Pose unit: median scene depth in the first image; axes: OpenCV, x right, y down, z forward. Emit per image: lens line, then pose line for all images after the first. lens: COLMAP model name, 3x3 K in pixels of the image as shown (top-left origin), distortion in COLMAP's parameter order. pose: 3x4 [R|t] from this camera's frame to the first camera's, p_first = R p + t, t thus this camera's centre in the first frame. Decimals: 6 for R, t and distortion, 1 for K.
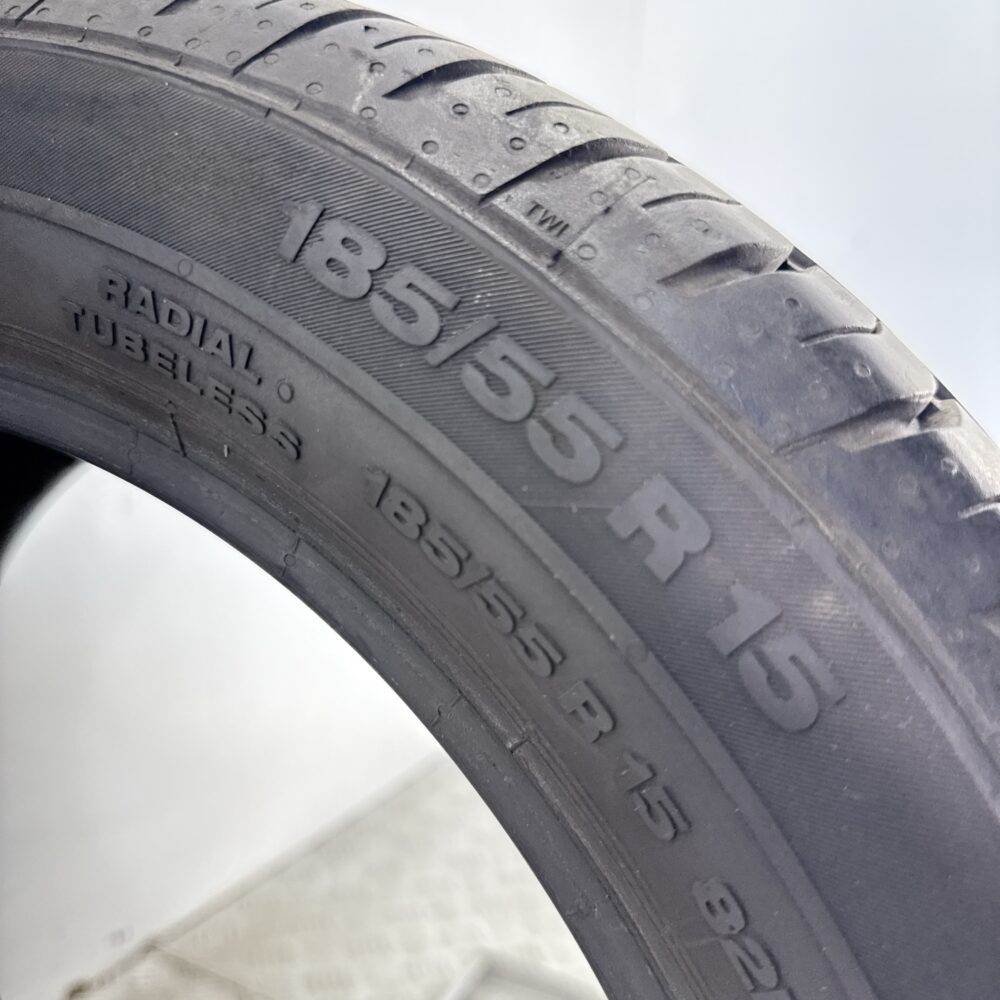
lens RADIAL K [[1005.6, 0, 497.6], [0, 1005.6, 476.8], [0, 0, 1]] dist [0.077331, -0.242881]
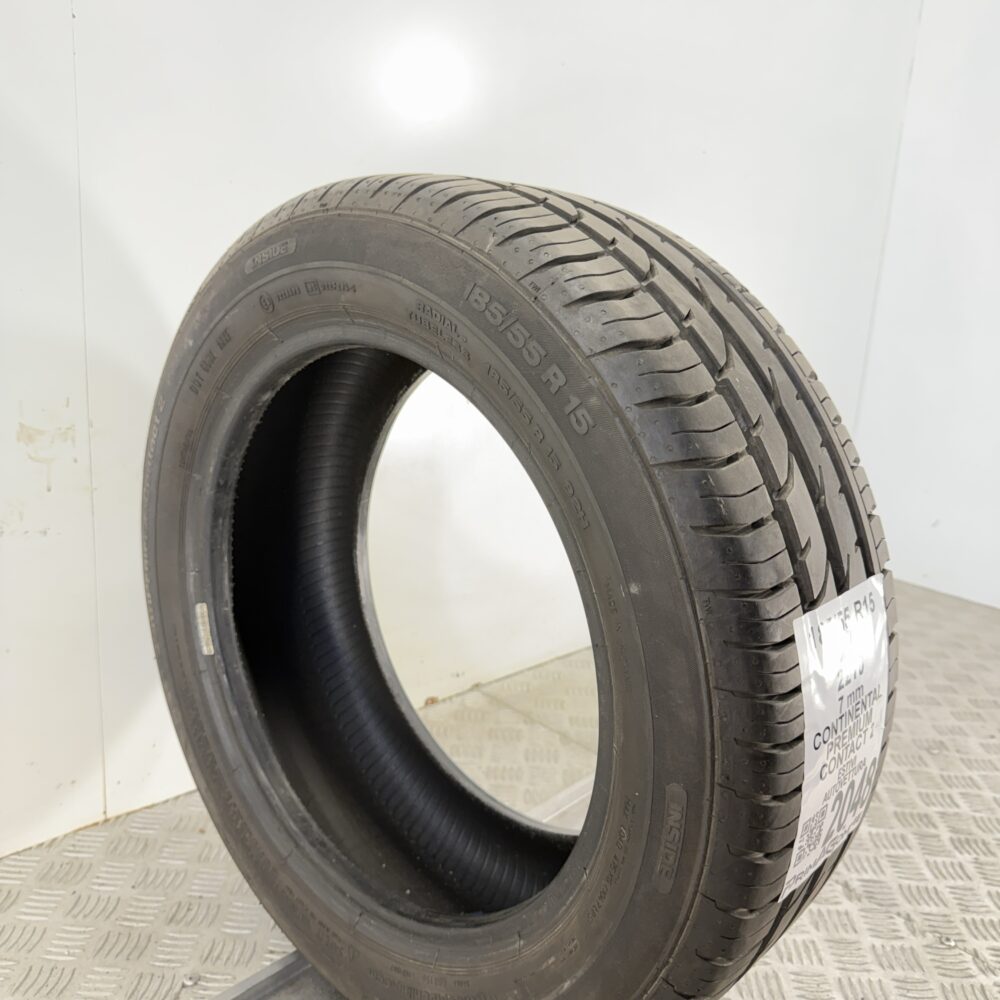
lens RADIAL K [[928.6, 0, 500.0], [0, 928.6, 500.0], [0, 0, 1]] dist [0.123654, -0.287173]
pose [[0.937865, 0.058209, -0.342082, 1.020647], [-0.023200, 0.994142, 0.105559, 0.119615], [0.346223, -0.091064, 0.933722, -1.949249]]
